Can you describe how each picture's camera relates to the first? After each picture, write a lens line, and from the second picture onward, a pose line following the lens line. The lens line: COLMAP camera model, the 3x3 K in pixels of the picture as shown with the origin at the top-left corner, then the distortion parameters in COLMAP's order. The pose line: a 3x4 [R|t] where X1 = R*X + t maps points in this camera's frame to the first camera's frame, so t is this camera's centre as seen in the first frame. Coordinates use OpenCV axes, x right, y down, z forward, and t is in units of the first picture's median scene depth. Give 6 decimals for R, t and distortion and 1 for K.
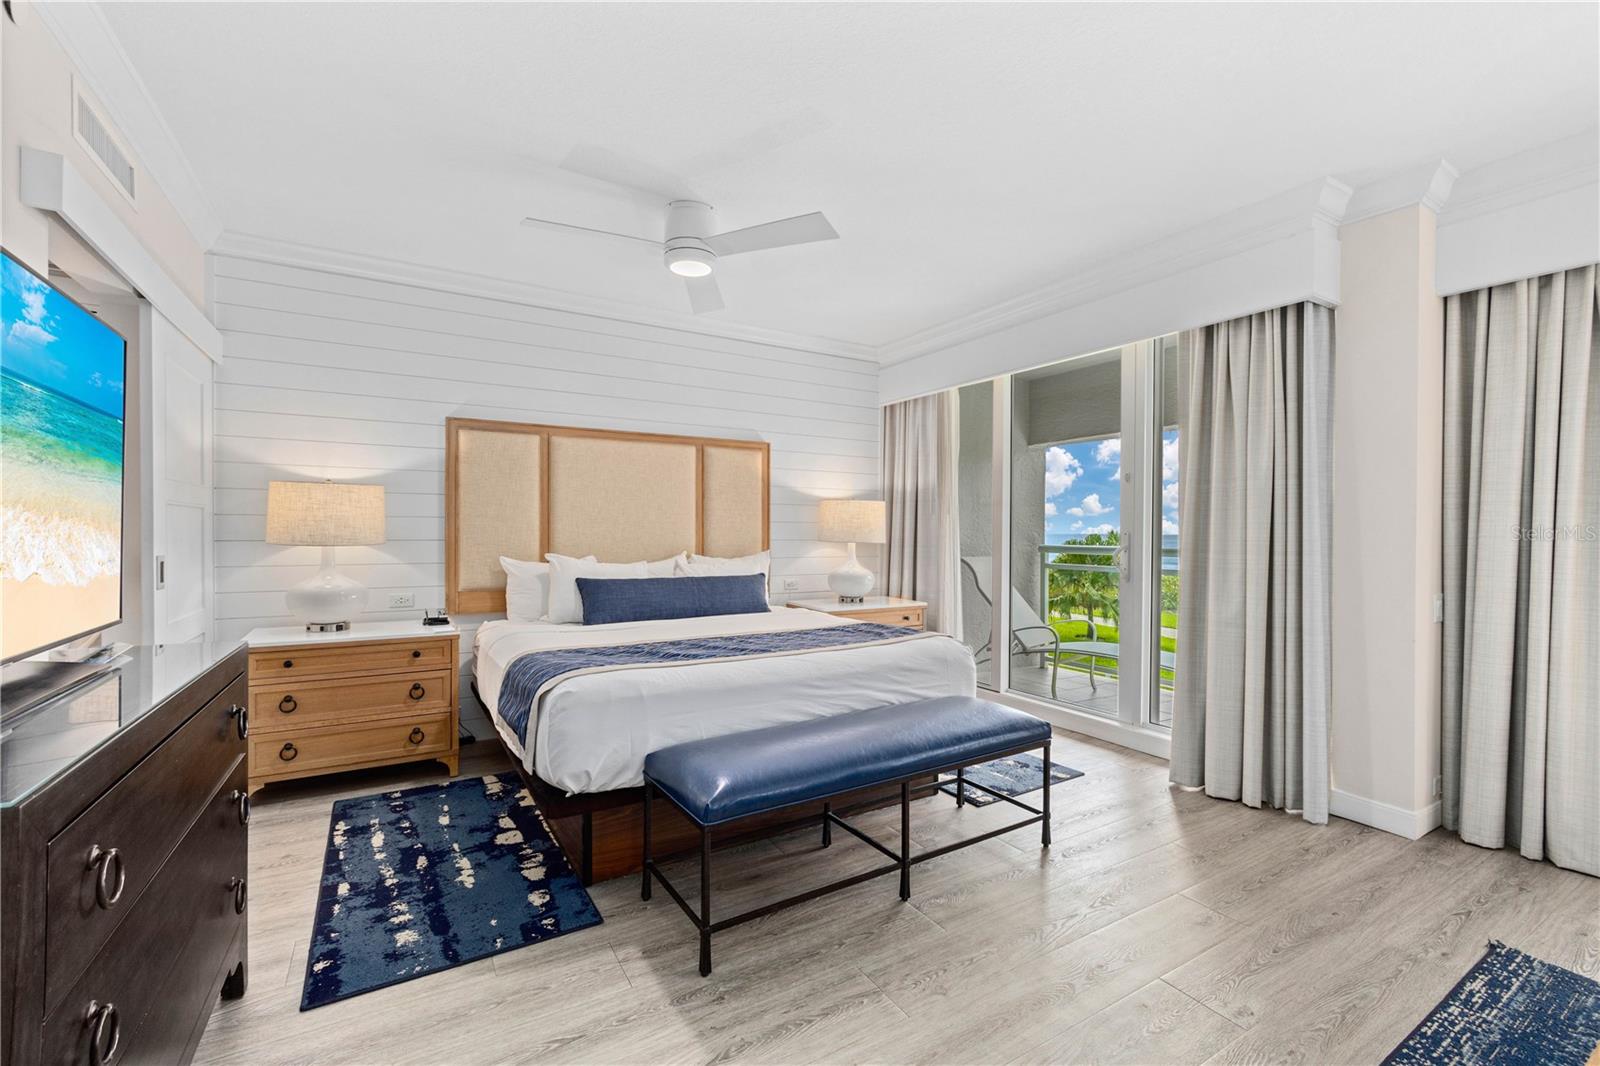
lens RADIAL K [[684.4, 0, 800.0], [0, 684.4, 533.0], [0, 0, 1]] dist [-0.001699, -0.000125]
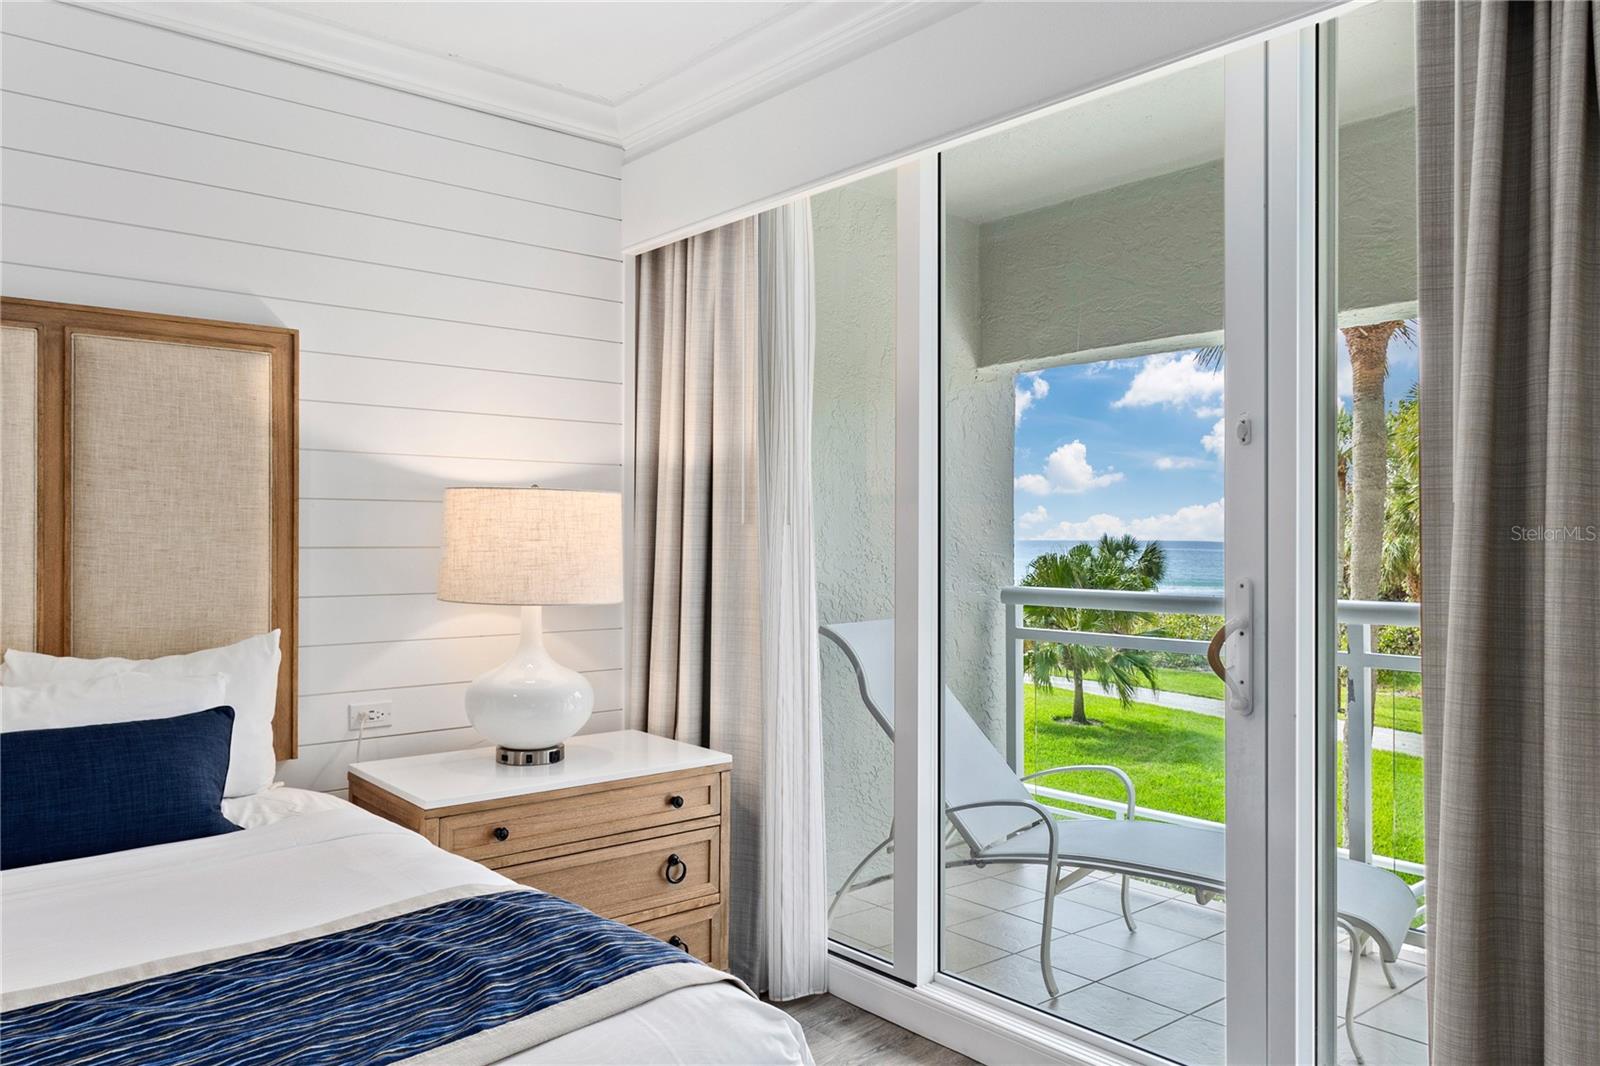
lens RADIAL K [[1167.9, 0, 800.0], [0, 1167.9, 533.0], [0, 0, 1]] dist [-0.000172, -0.000743]
pose [[0.985182, -0.002551, 0.171493, 0.150088], [0.003328, 0.999985, -0.004244, -0.027876], [-0.171479, 0.004752, 0.985176, 0.465937]]
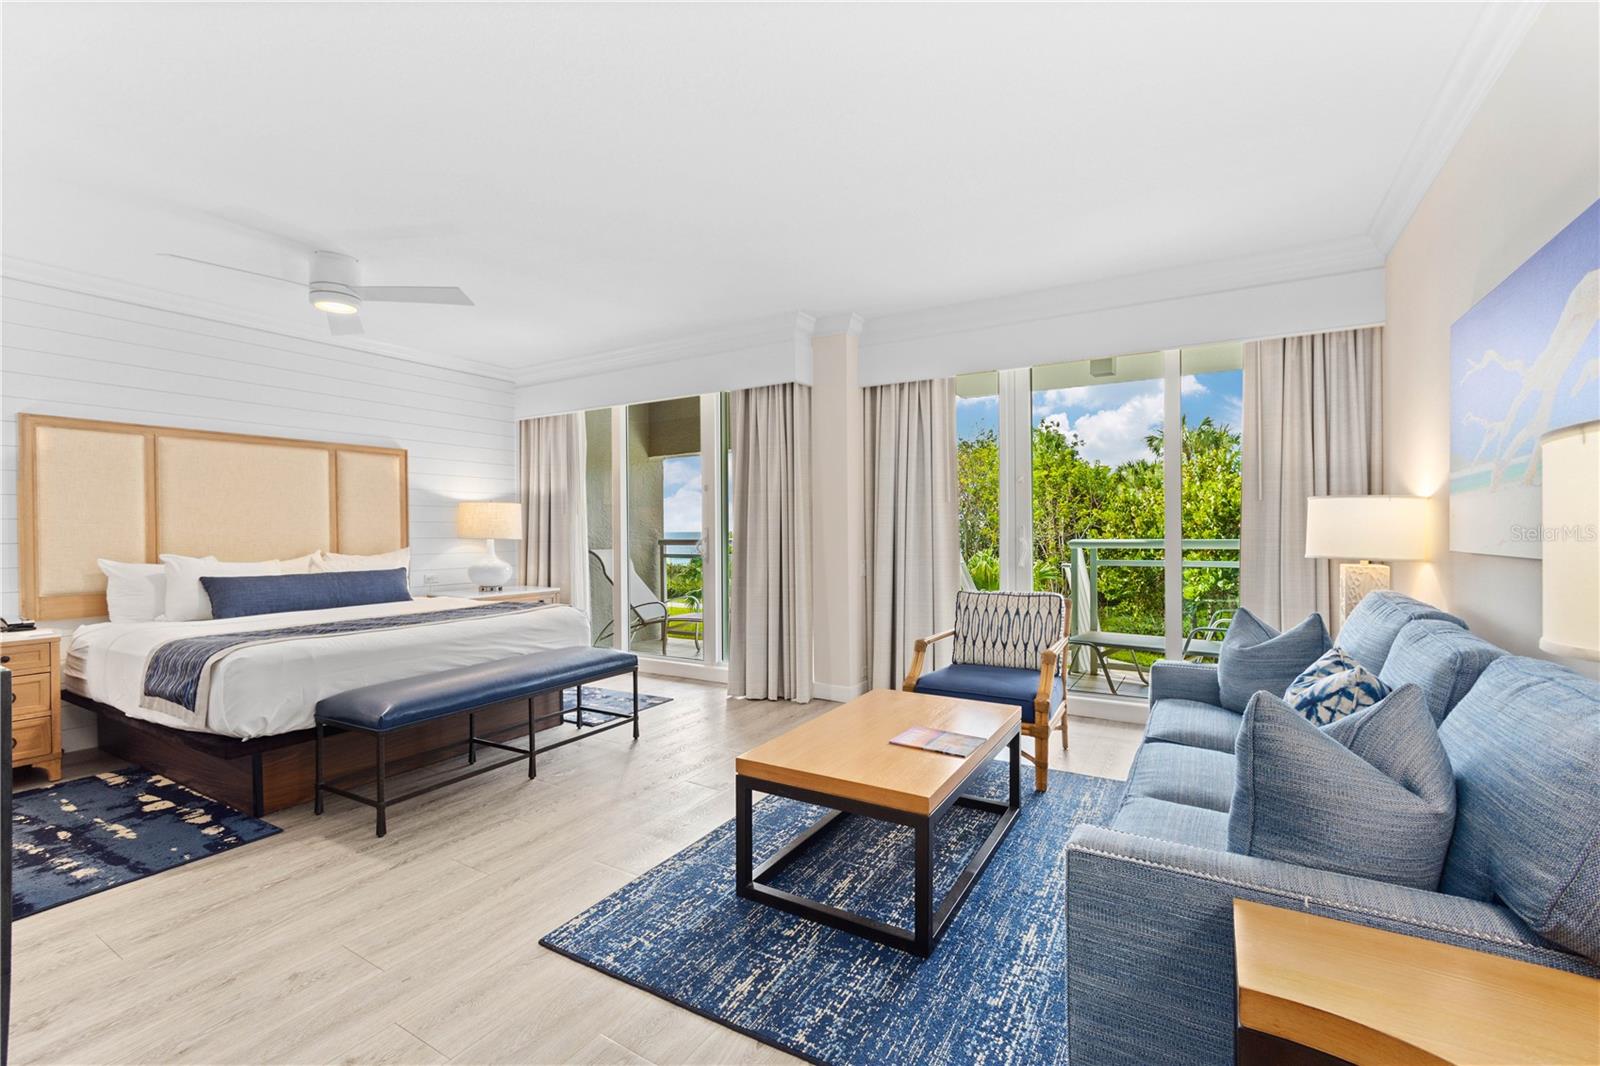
lens RADIAL K [[696.4, 0, 803.4], [0, 696.4, 536.4], [0, 0, 1]] dist [-0.001929, -0.000398]
pose [[0.880455, -0.017010, 0.473824, -0.021365], [0.014271, 0.999854, 0.009375, 0.008009], [-0.473915, -0.001492, 0.880570, -0.378898]]
